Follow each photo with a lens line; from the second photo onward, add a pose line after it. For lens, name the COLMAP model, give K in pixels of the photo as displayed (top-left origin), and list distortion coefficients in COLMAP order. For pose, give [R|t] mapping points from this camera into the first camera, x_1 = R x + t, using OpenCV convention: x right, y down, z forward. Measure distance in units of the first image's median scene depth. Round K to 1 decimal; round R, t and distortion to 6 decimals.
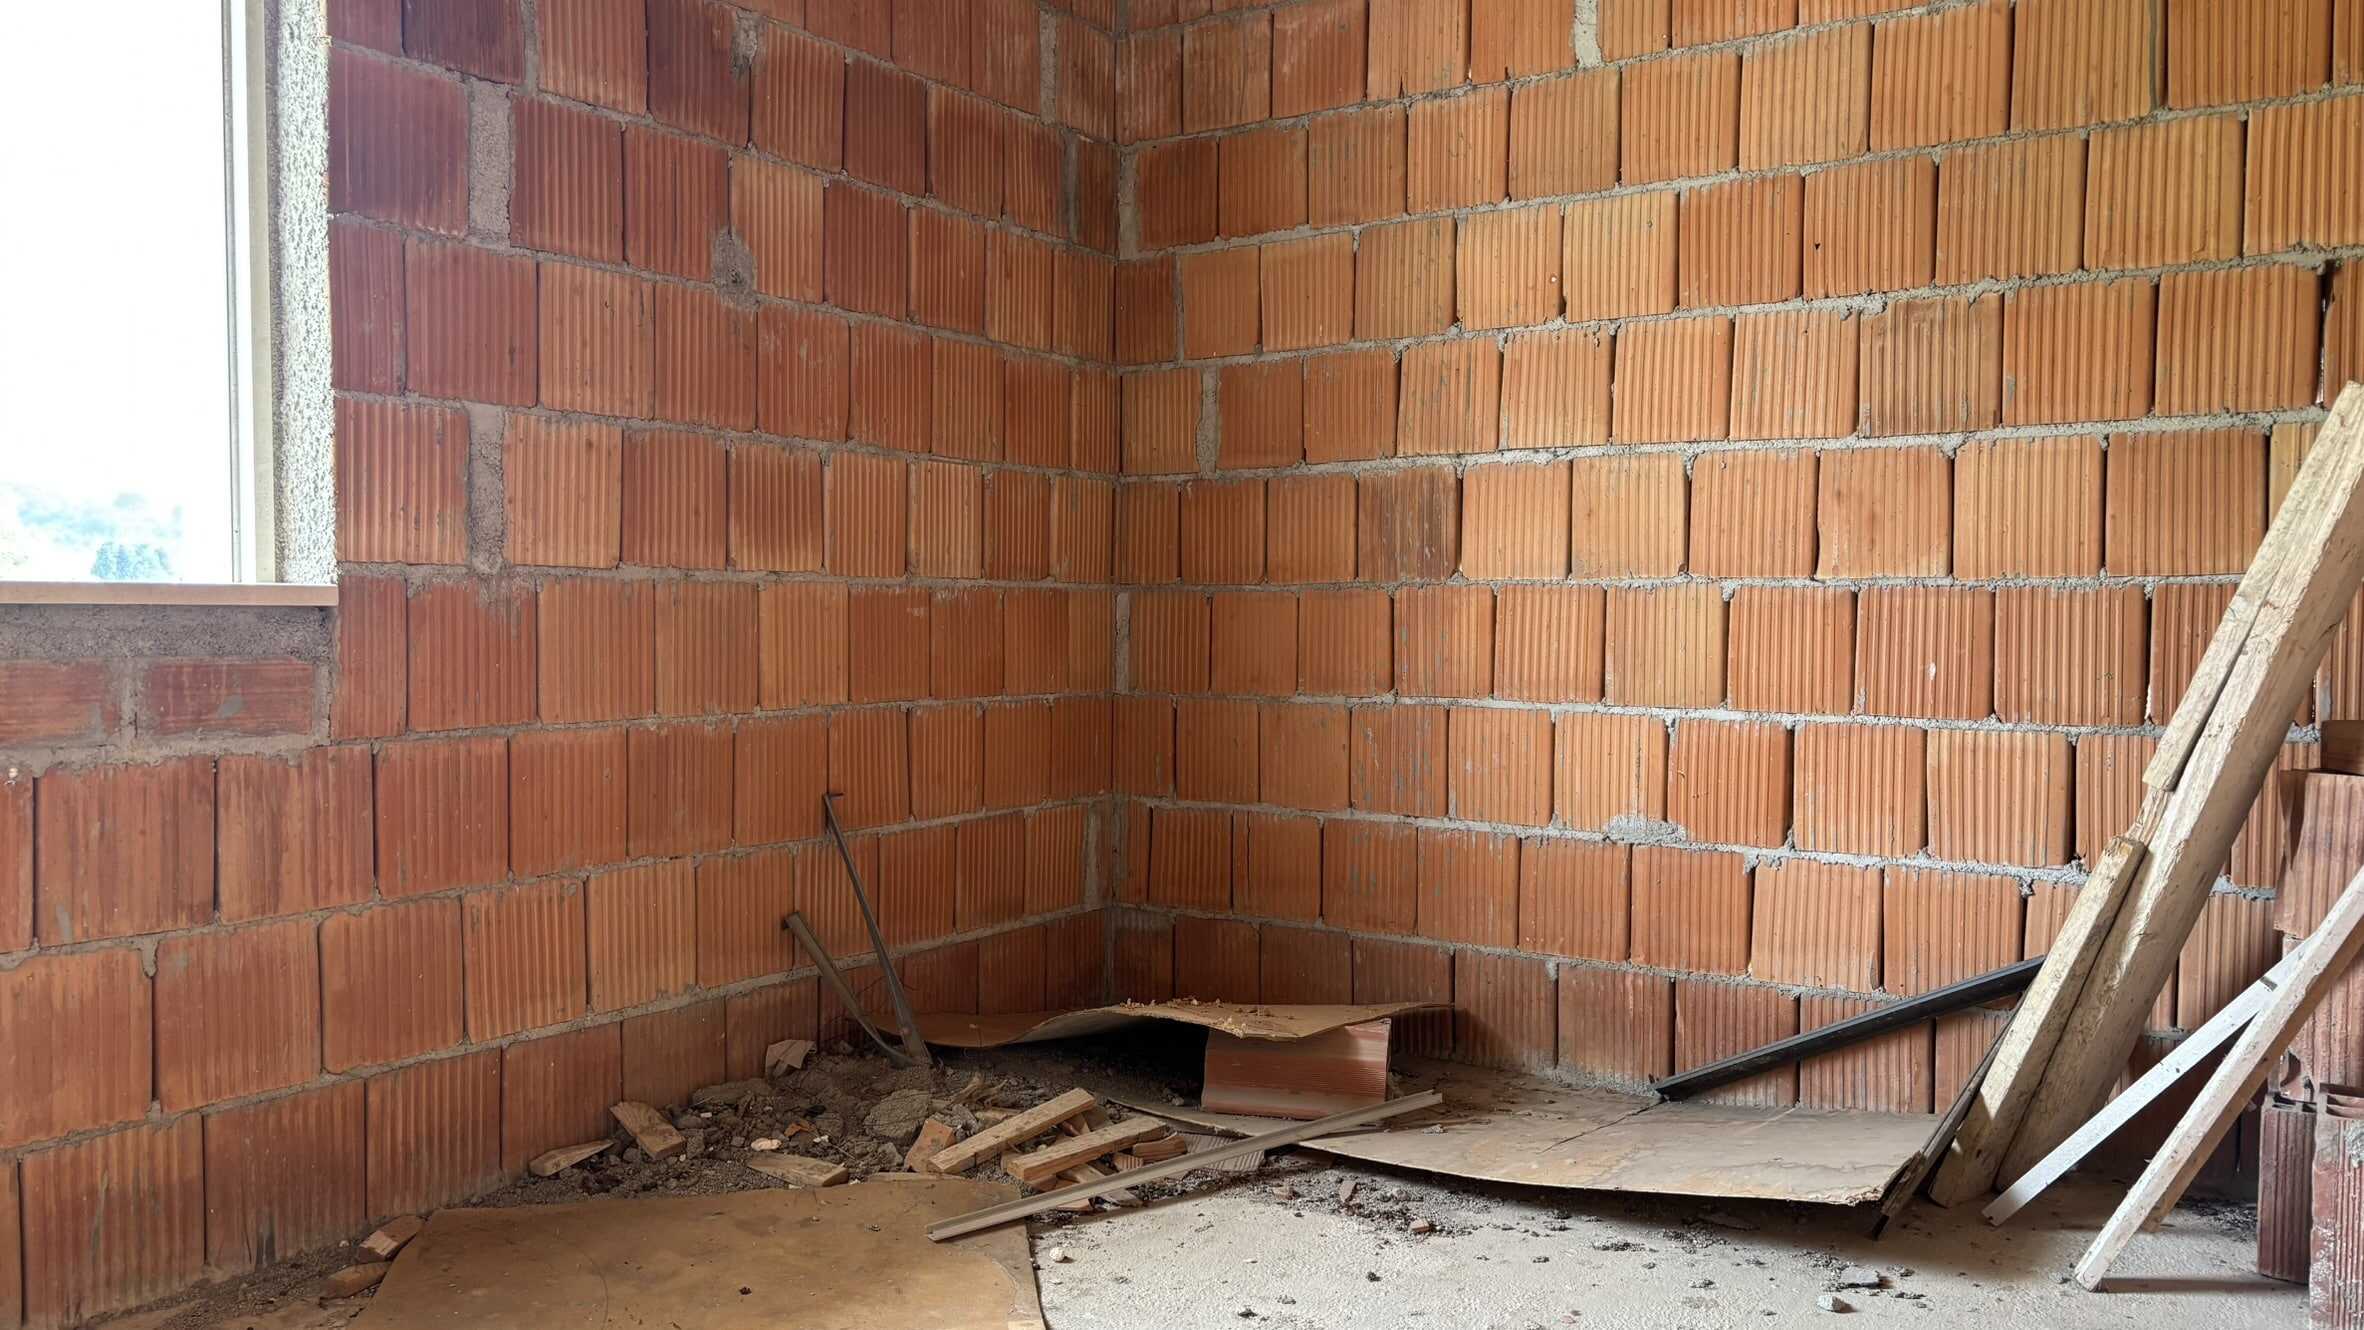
lens RADIAL K [[1772.5, 0, 1181.1], [0, 1772.5, 671.4], [0, 0, 1]] dist [0.043033, -0.046987]
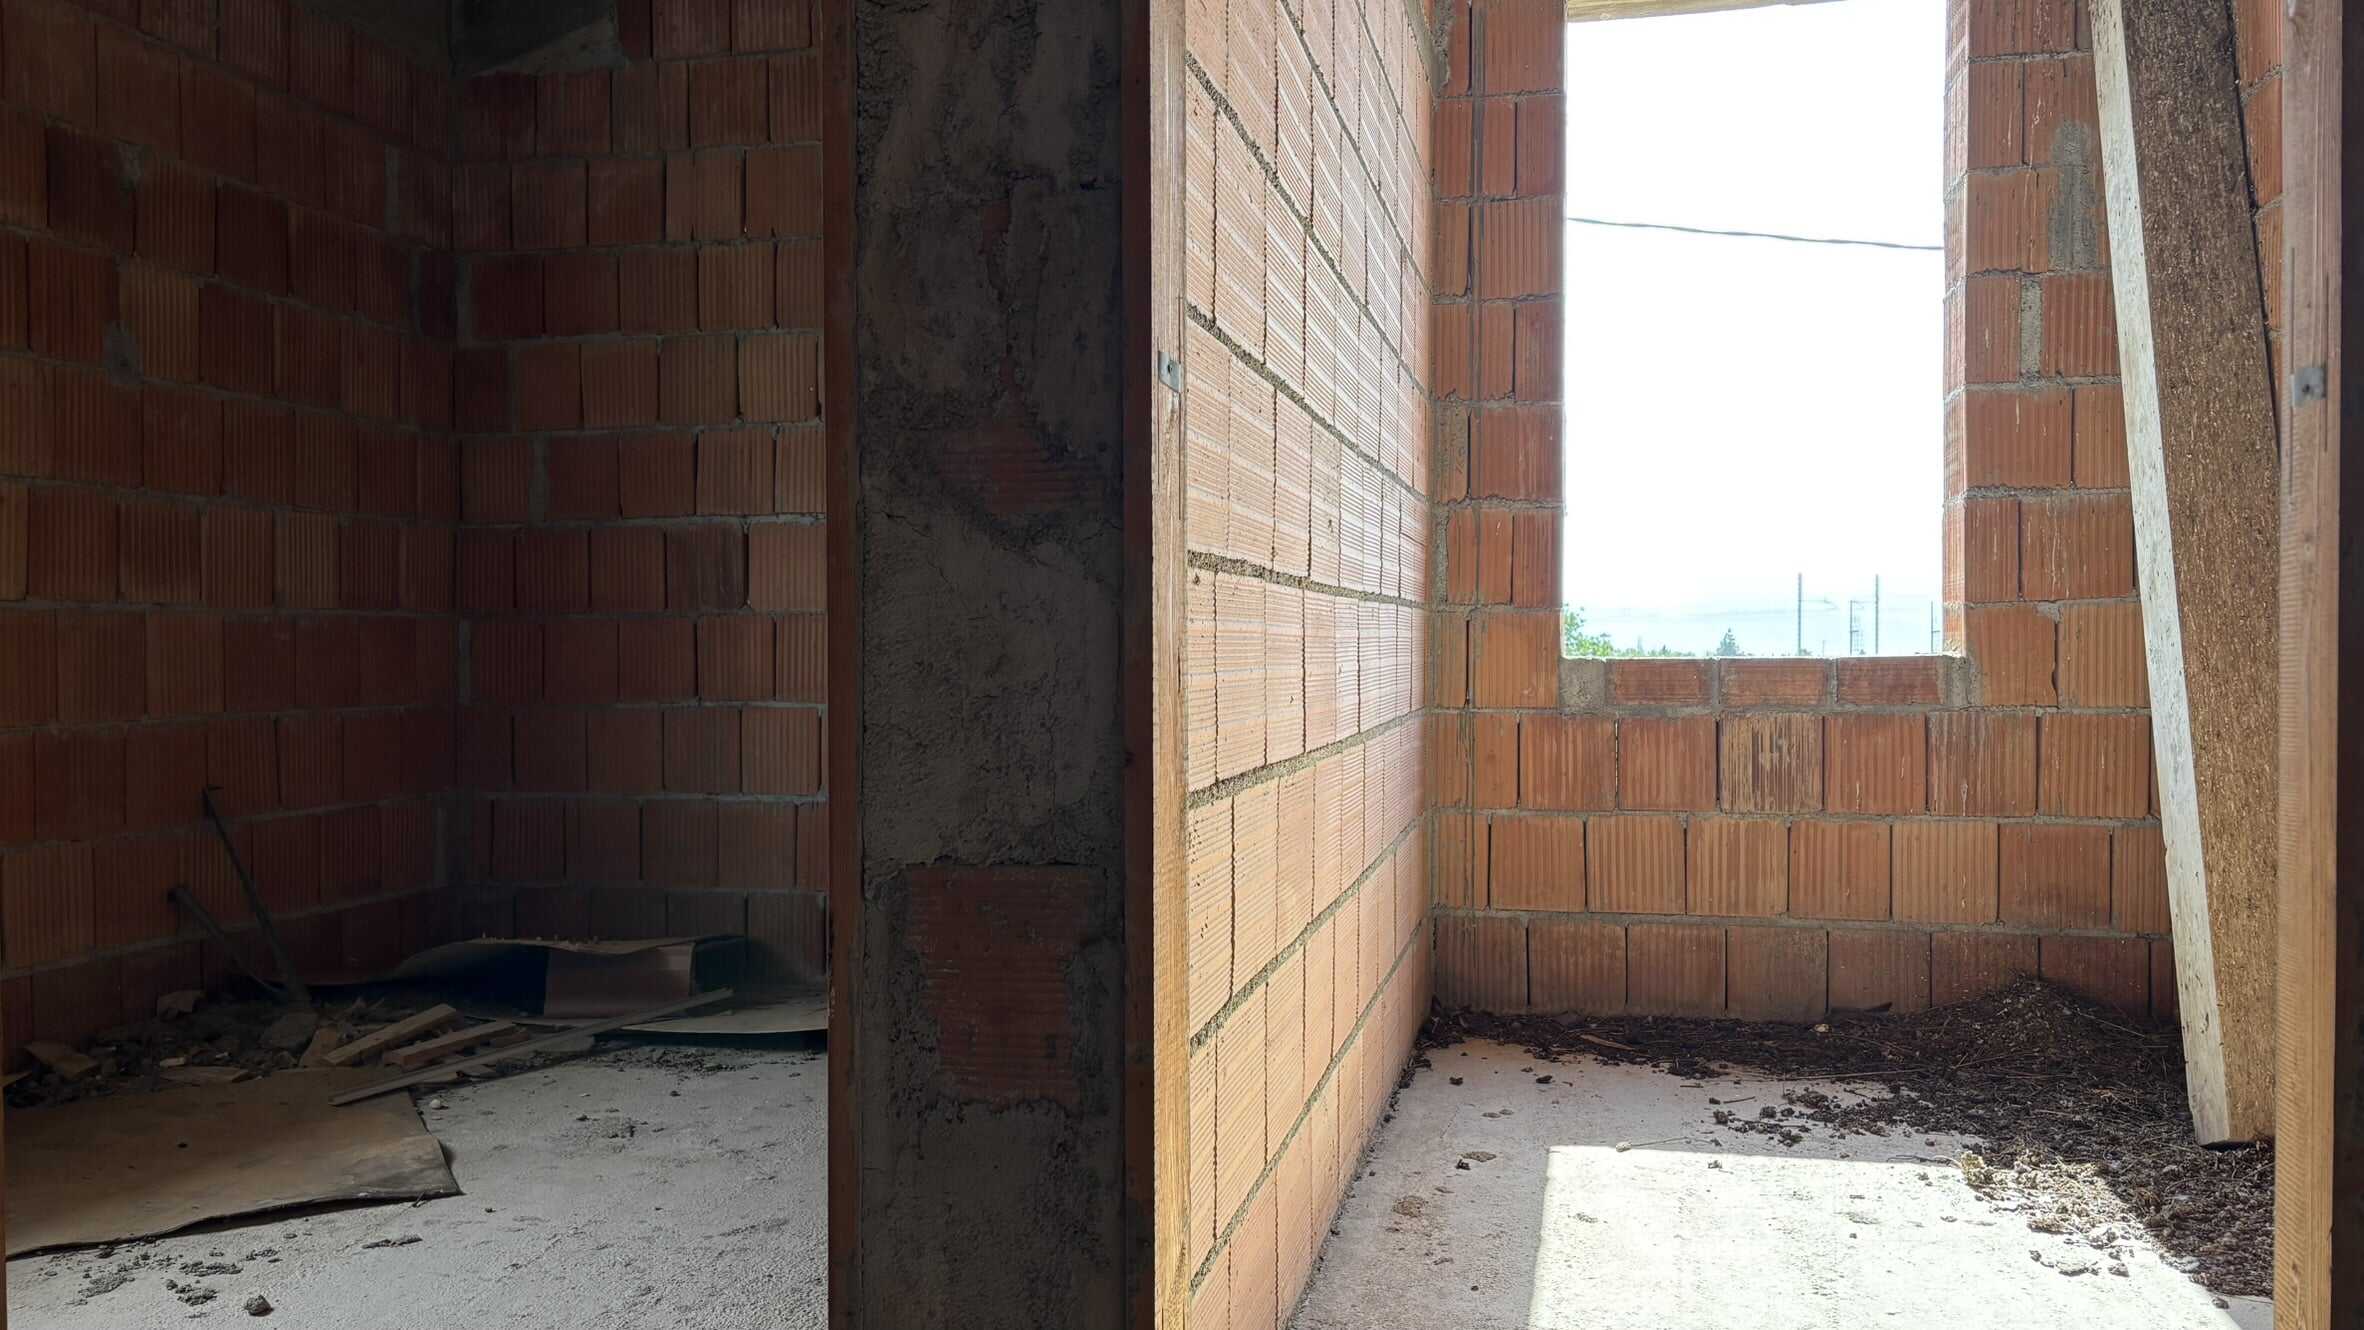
lens RADIAL K [[1772.5, 0, 1181.1], [0, 1772.5, 694.0], [0, 0, 1]] dist [0.043033, -0.046987]
pose [[0.933765, -0.015668, 0.357543, -0.014474], [0.017017, 0.999855, -0.000627, 0.016743], [-0.357481, 0.006670, 0.933897, -0.354134]]
